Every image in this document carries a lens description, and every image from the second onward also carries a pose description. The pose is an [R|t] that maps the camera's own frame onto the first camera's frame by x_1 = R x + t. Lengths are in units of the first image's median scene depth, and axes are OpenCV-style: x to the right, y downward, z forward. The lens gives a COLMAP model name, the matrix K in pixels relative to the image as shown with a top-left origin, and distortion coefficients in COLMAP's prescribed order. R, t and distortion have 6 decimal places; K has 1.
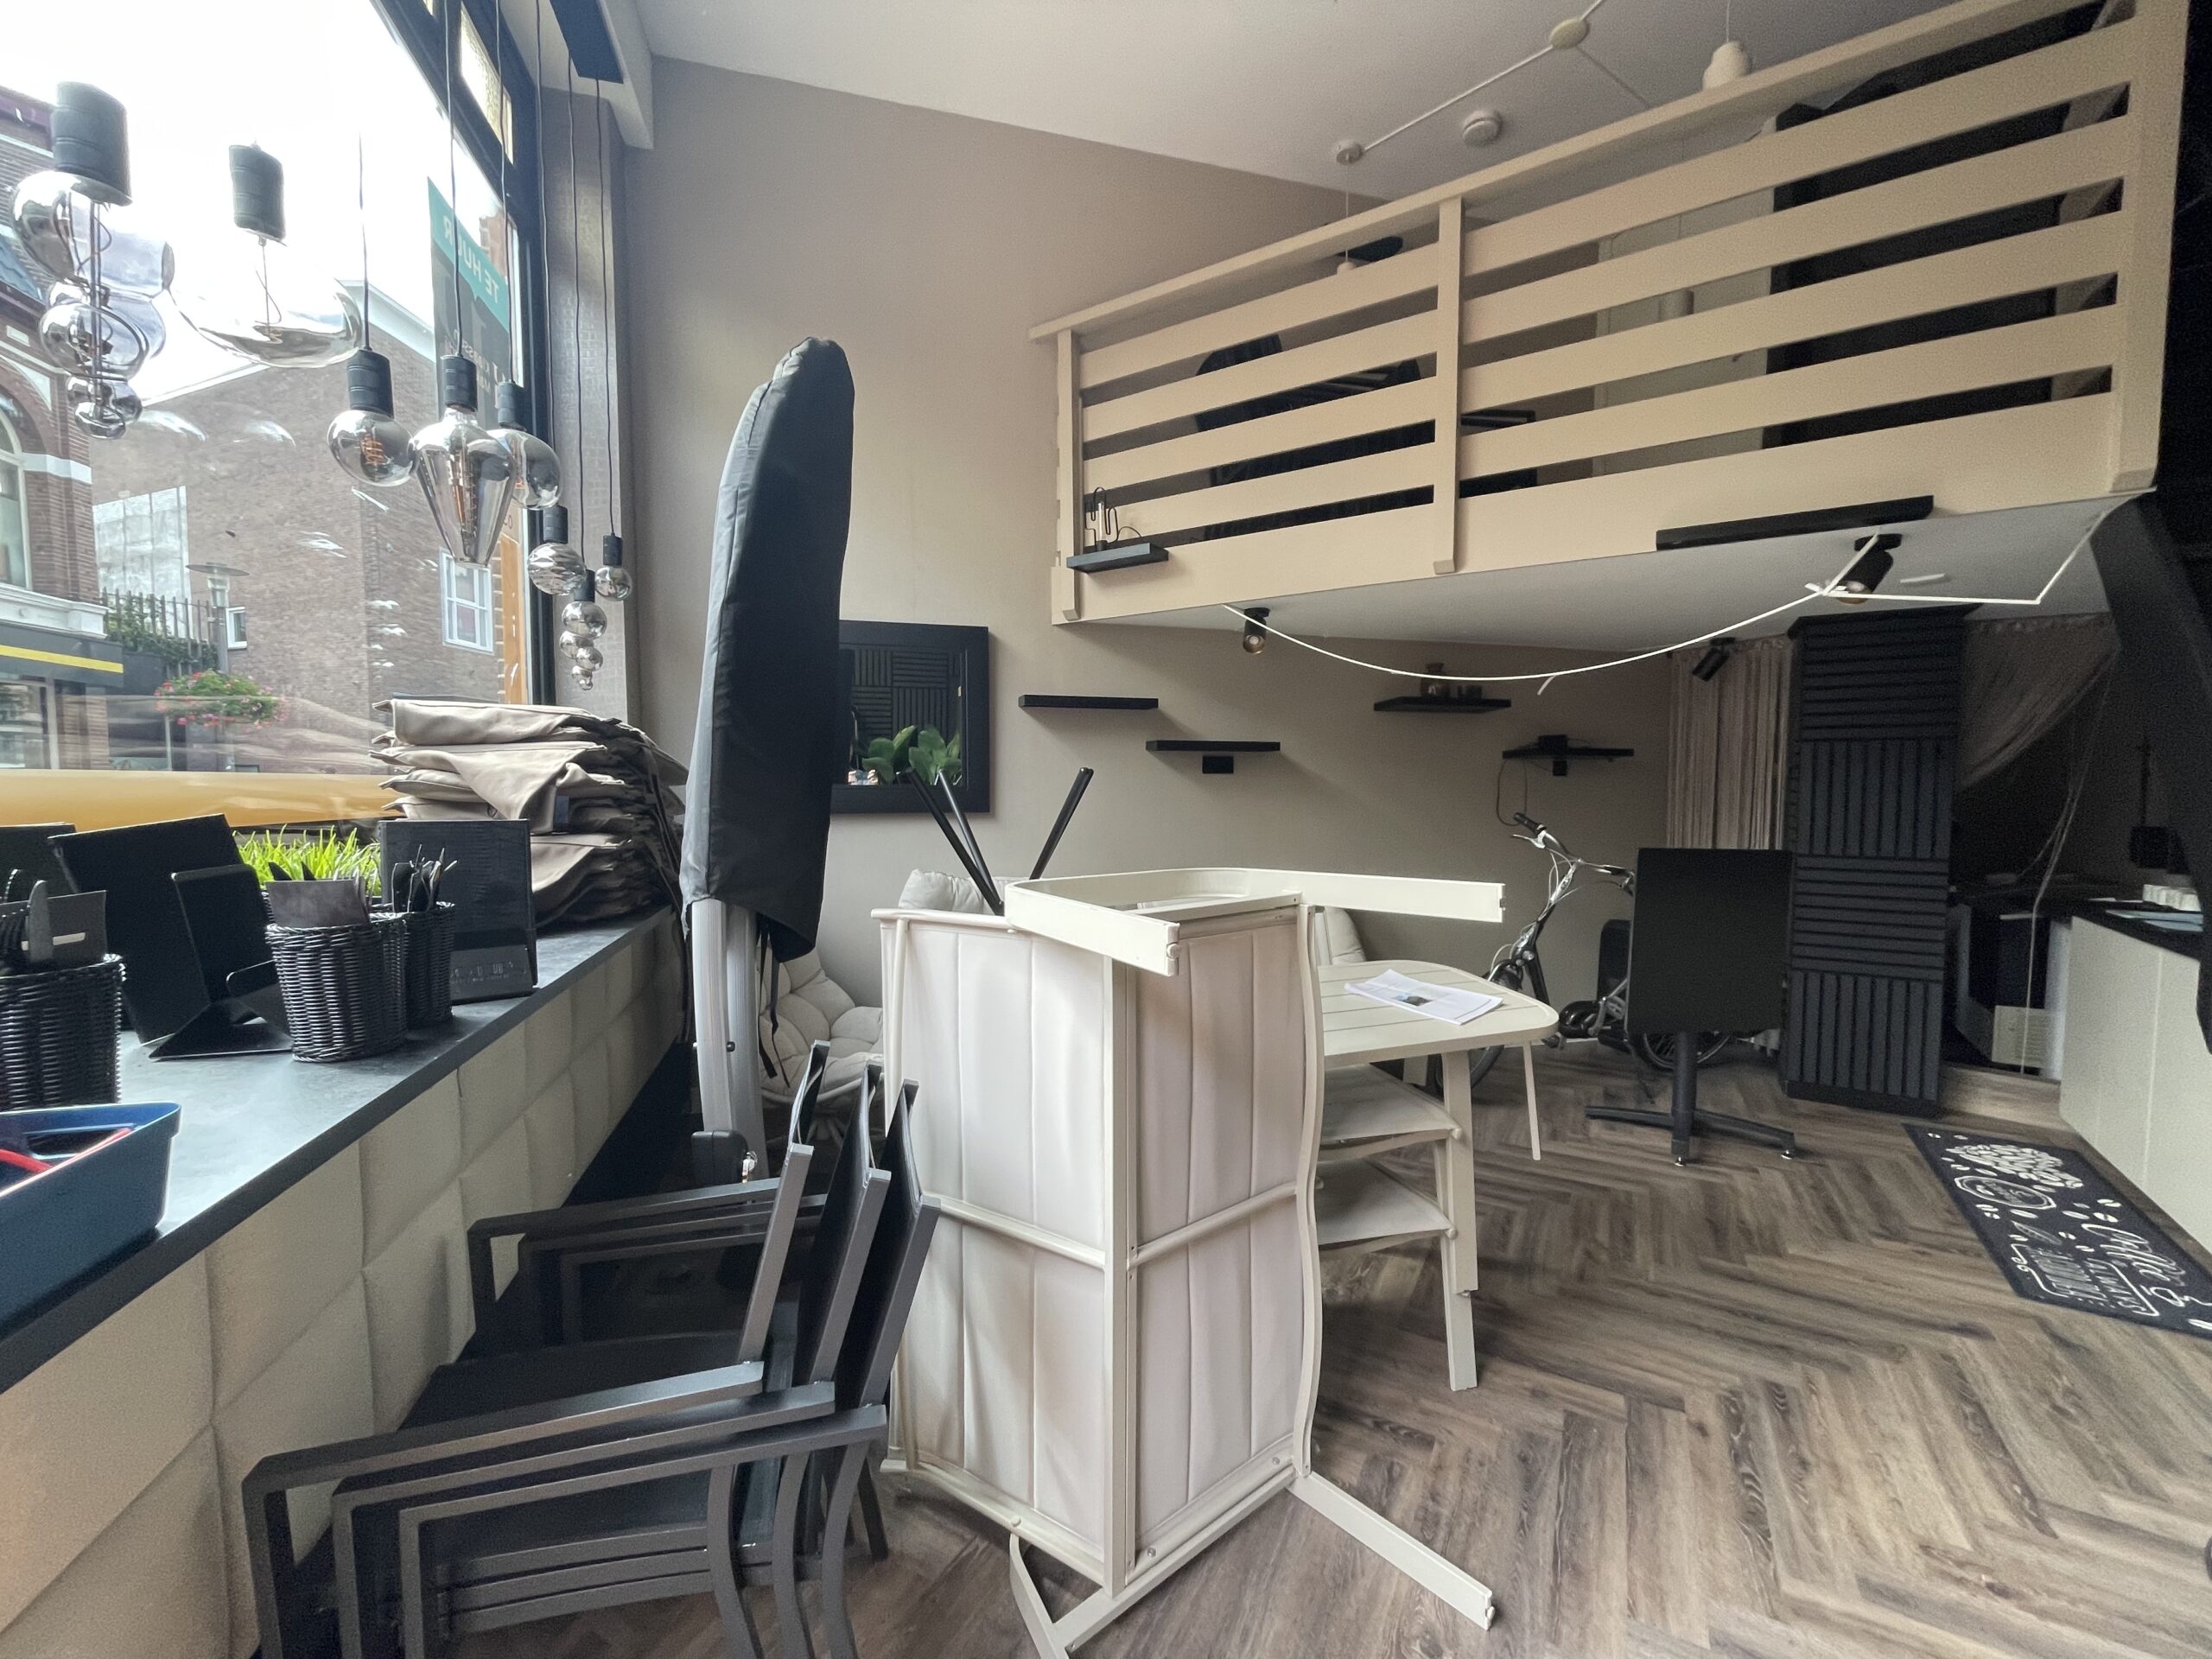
lens RADIAL K [[894.3, 0, 1095.2], [0, 894.3, 829.8], [0, 0, 1]] dist [-0.001220, -0.001169]
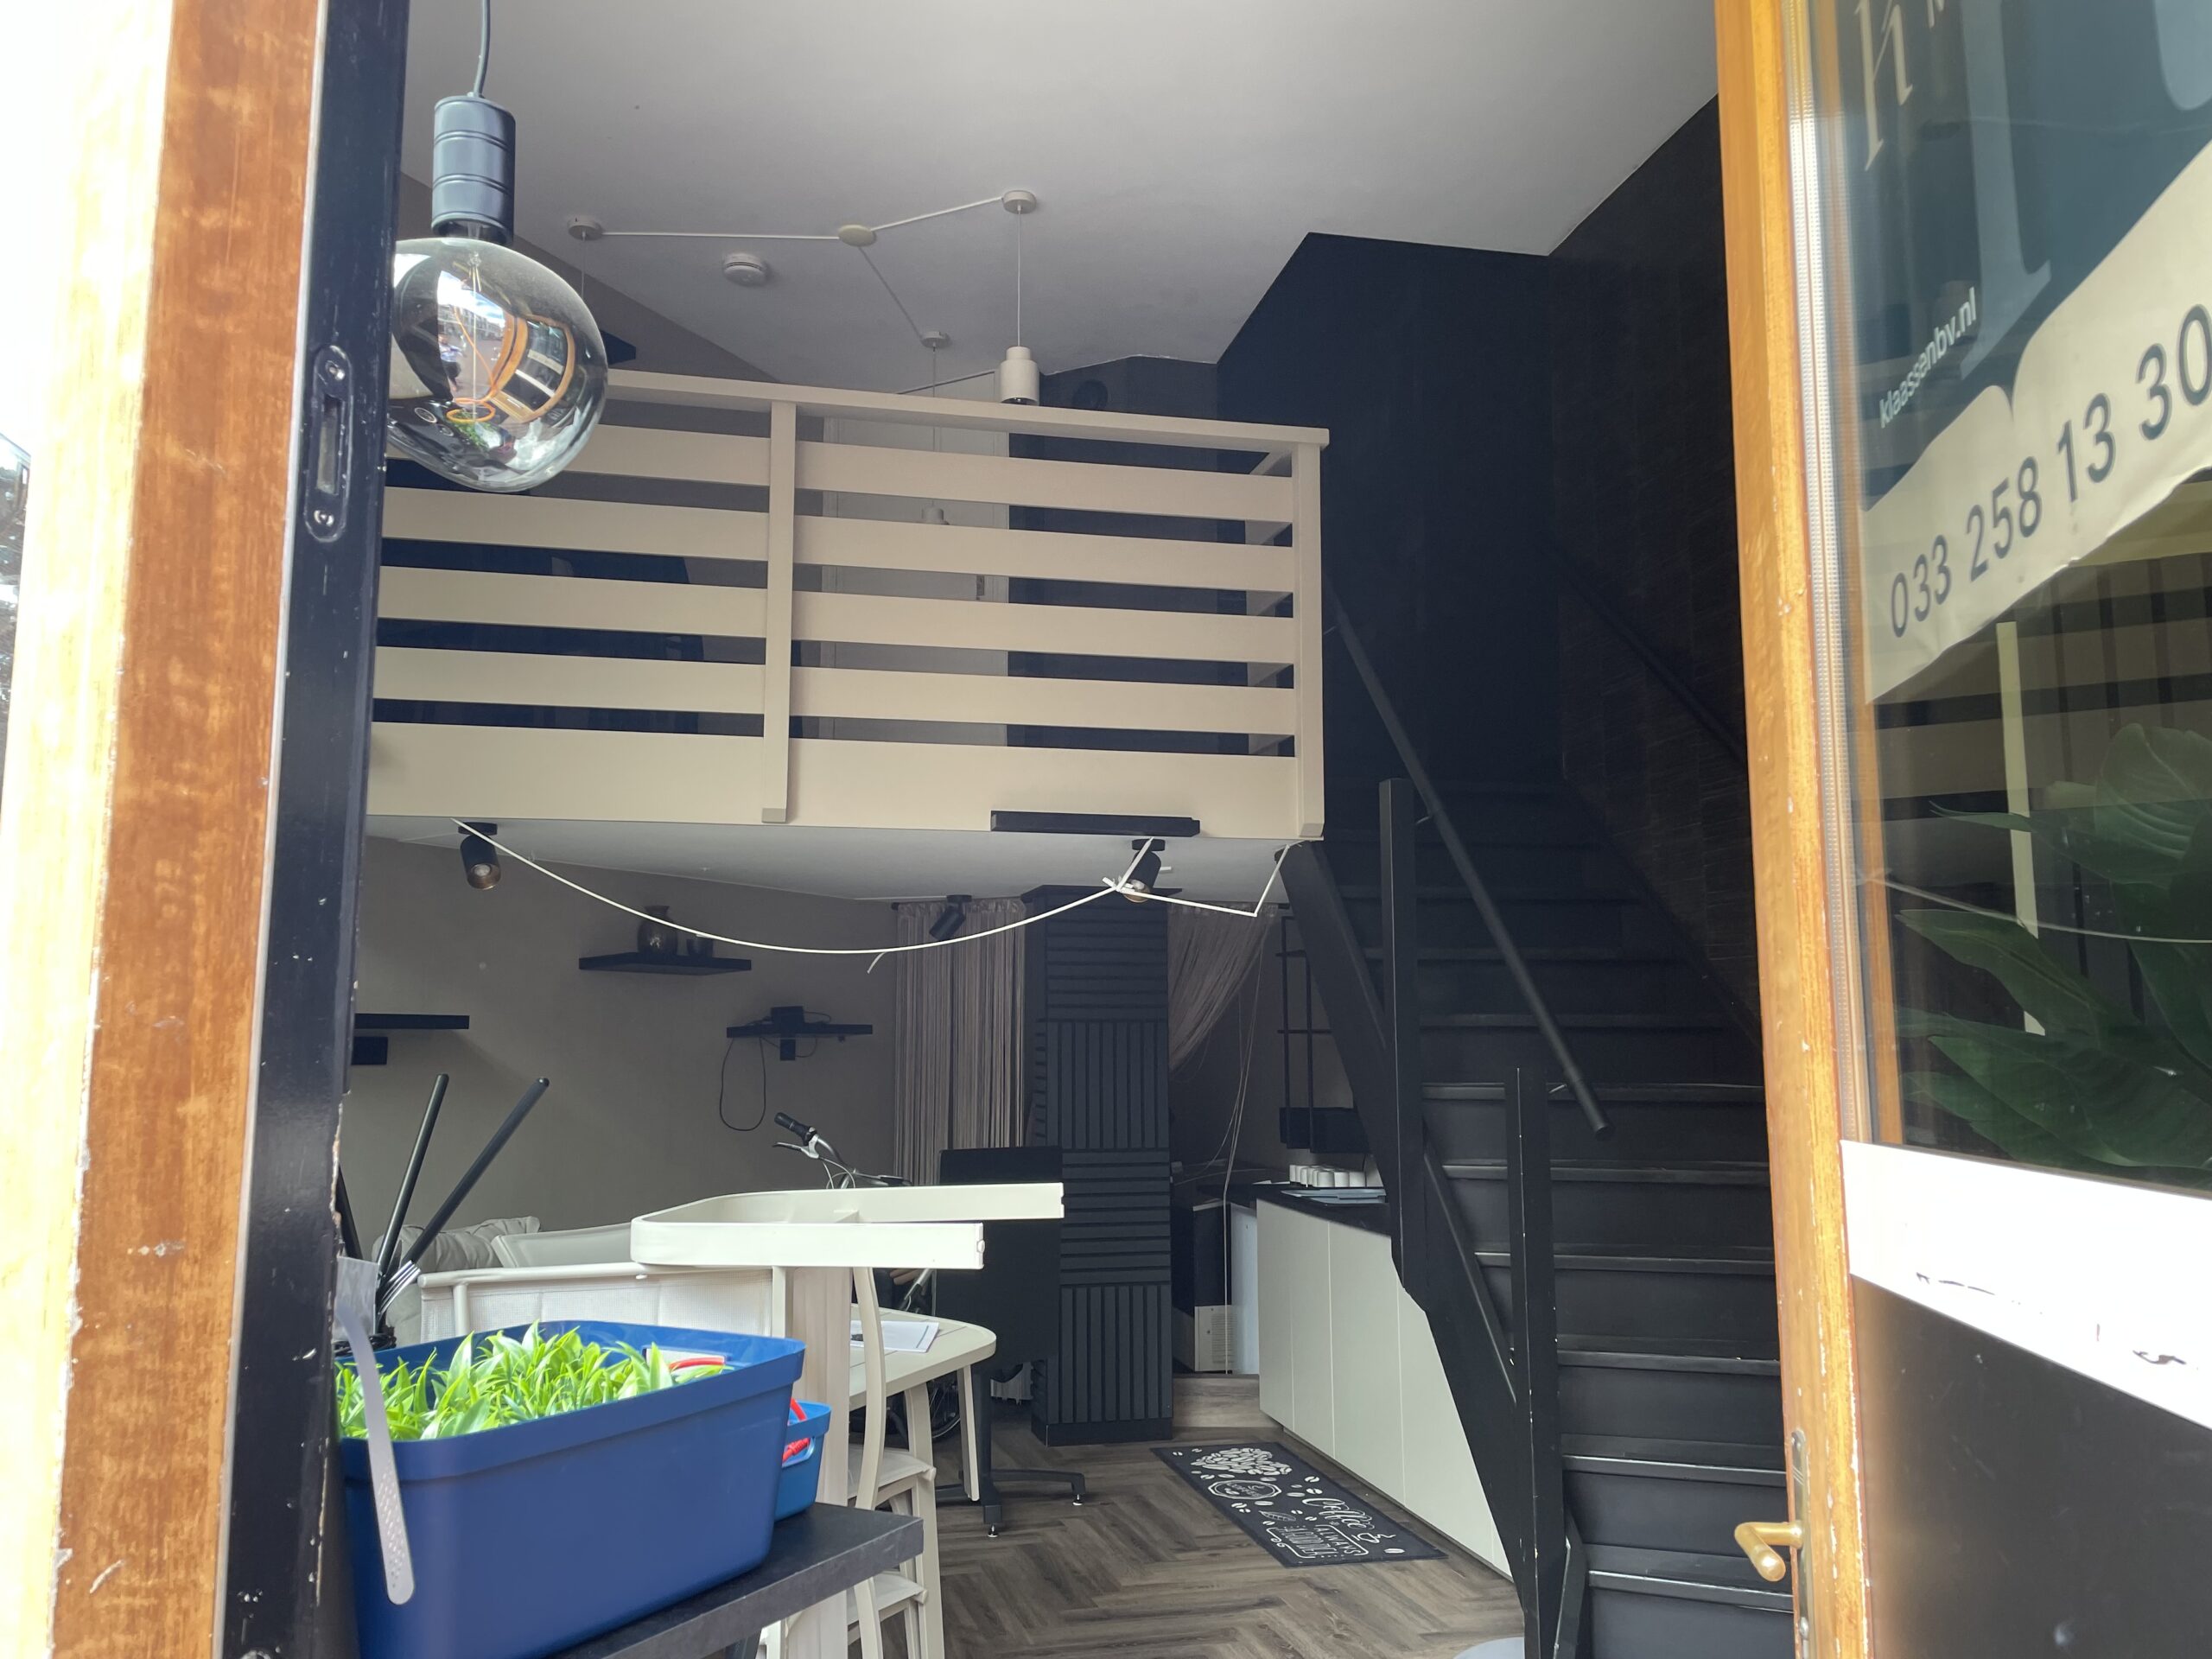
lens RADIAL K [[1655.7, 0, 1098.8], [0, 1655.7, 812.4], [0, 0, 1]] dist [0.098600, -0.131656]
pose [[0.688374, 0.098621, 0.718620, -0.485782], [0.041387, 0.983760, -0.174653, -0.014845], [-0.724174, 0.149968, 0.673113, -0.240709]]
